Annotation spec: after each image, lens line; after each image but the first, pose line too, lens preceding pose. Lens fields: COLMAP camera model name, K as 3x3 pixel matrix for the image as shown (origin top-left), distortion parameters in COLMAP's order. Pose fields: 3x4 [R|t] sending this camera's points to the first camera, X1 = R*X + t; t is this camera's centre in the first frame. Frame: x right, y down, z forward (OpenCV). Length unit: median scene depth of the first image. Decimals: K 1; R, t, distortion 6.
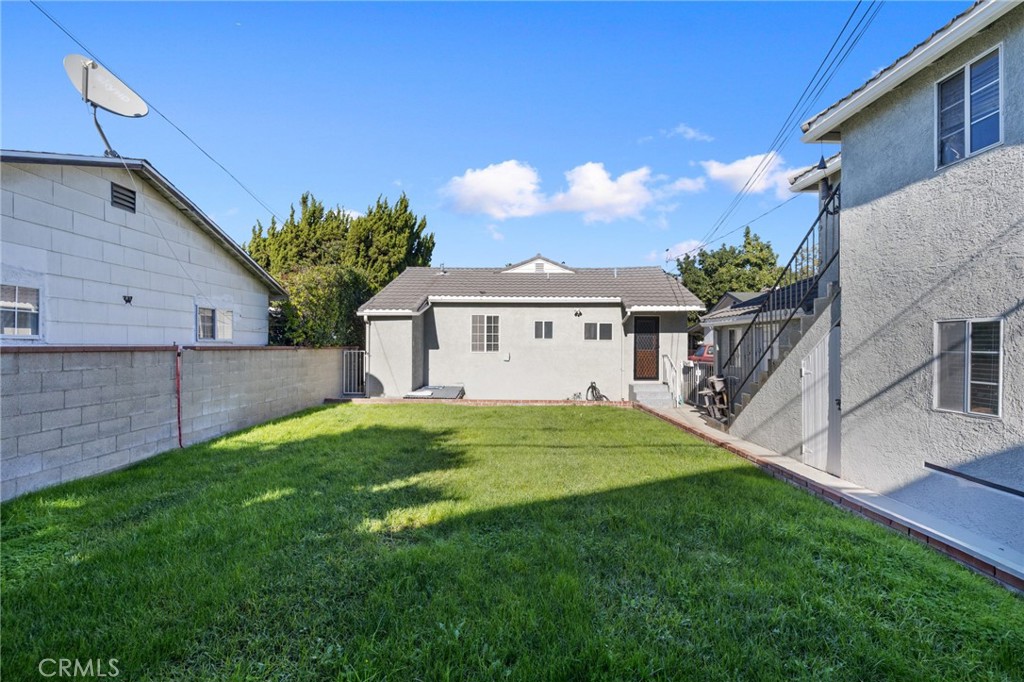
lens RADIAL K [[427.2, 0, 515.5], [0, 427.2, 343.8], [0, 0, 1]] dist [-0.000218, 0.000353]
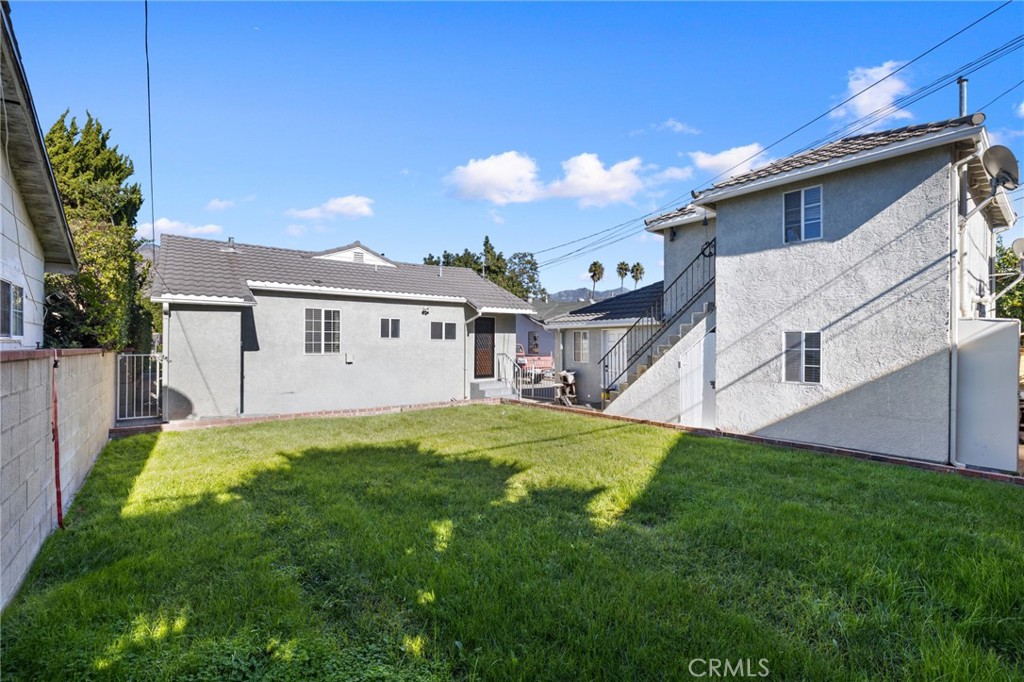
lens RADIAL K [[456.7, 0, 512.0], [0, 456.7, 341.0], [0, 0, 1]] dist [-0.001122, -0.000170]
pose [[0.788582, 0.002324, 0.614926, -0.357907], [-0.000852, 0.999996, -0.002686, -0.002990], [-0.614930, 0.001594, 0.788580, 0.078092]]
